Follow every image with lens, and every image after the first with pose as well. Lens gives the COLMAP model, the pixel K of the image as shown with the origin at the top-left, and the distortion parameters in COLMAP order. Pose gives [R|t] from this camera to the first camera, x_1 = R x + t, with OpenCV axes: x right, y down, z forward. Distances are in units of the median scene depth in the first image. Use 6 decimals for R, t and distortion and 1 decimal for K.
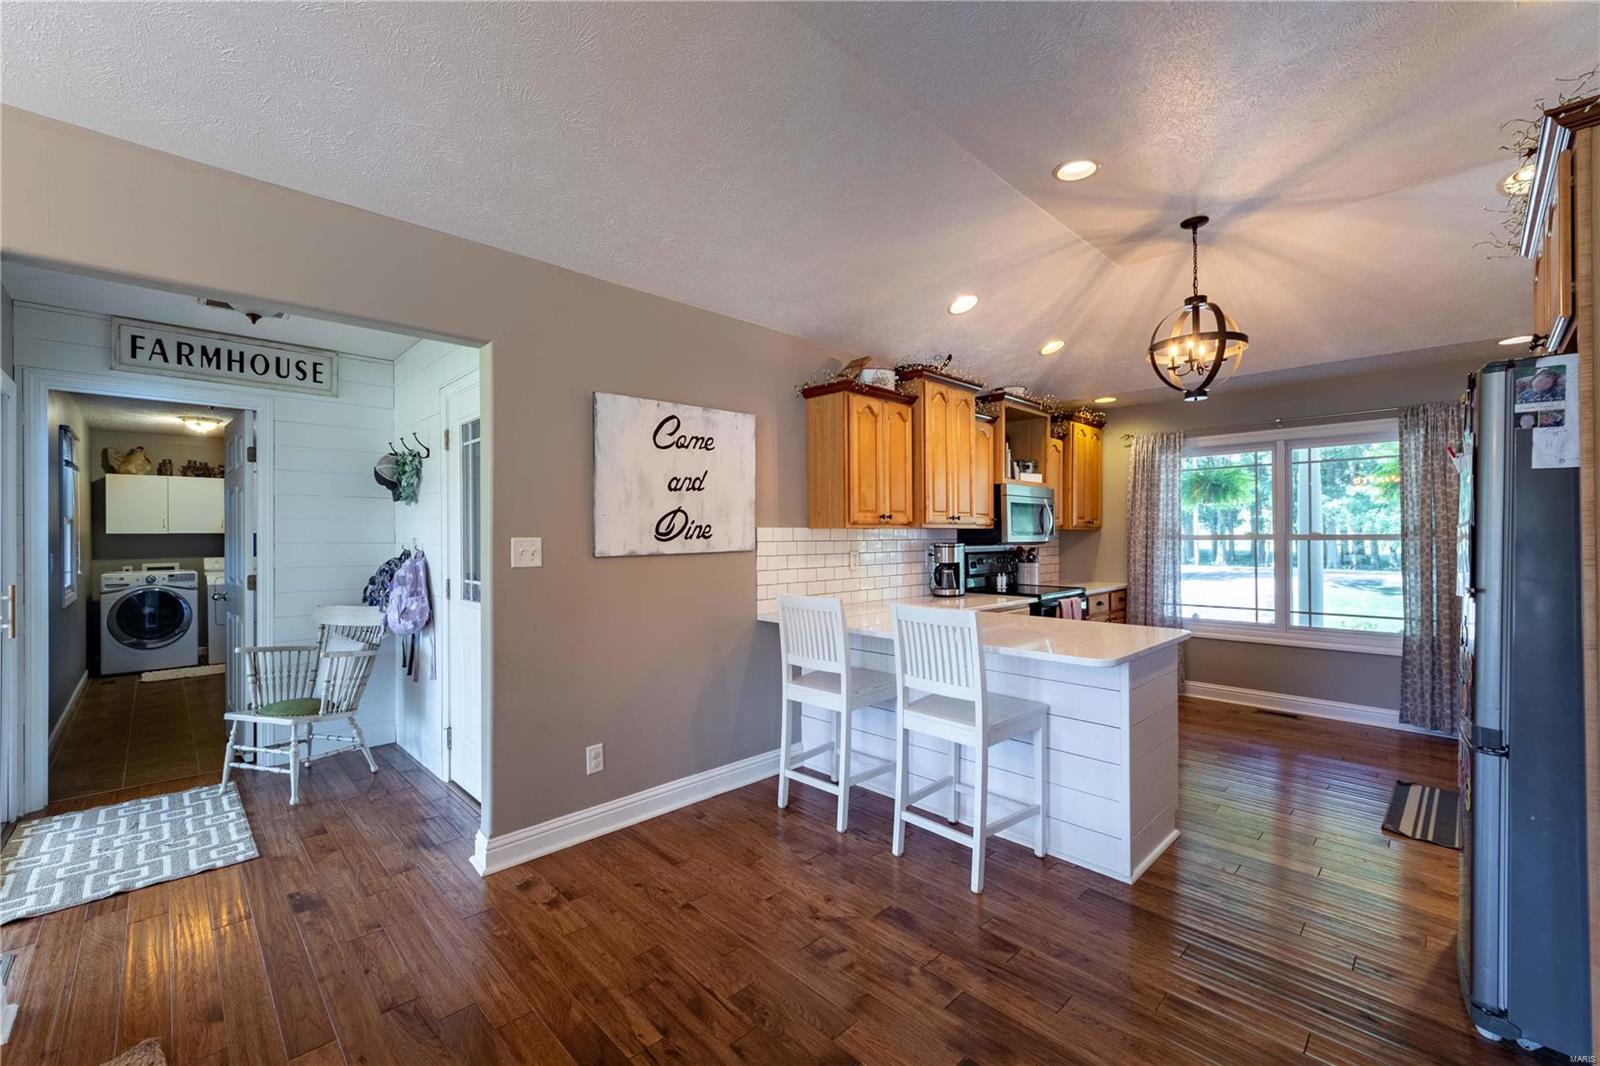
lens RADIAL K [[644.8, 0, 798.6], [0, 644.8, 532.8], [0, 0, 1]] dist [-0.000893, -0.000504]
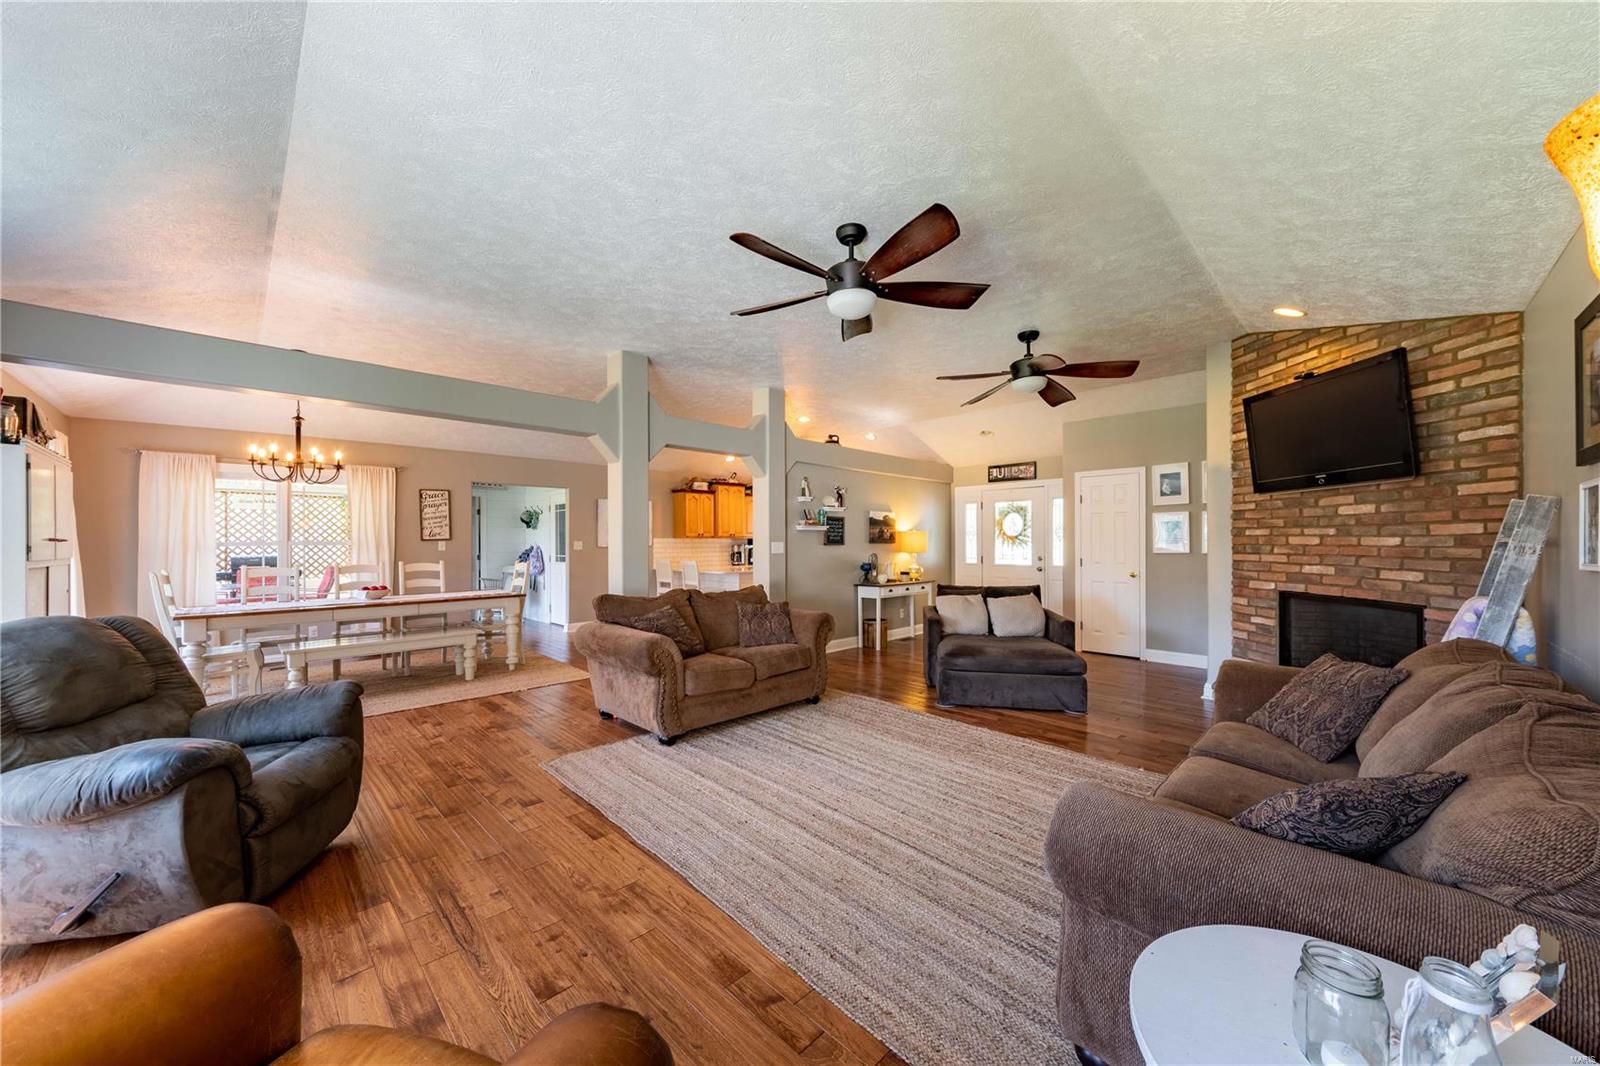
lens RADIAL K [[581.7, 0, 797.4], [0, 581.7, 539.6], [0, 0, 1]] dist [-0.002007, -0.000583]
pose [[0.999998, 0.001270, -0.001378, 0.287428], [-0.001273, 0.999997, -0.002177, 0.001306], [0.001376, 0.002179, 0.999997, -0.801471]]
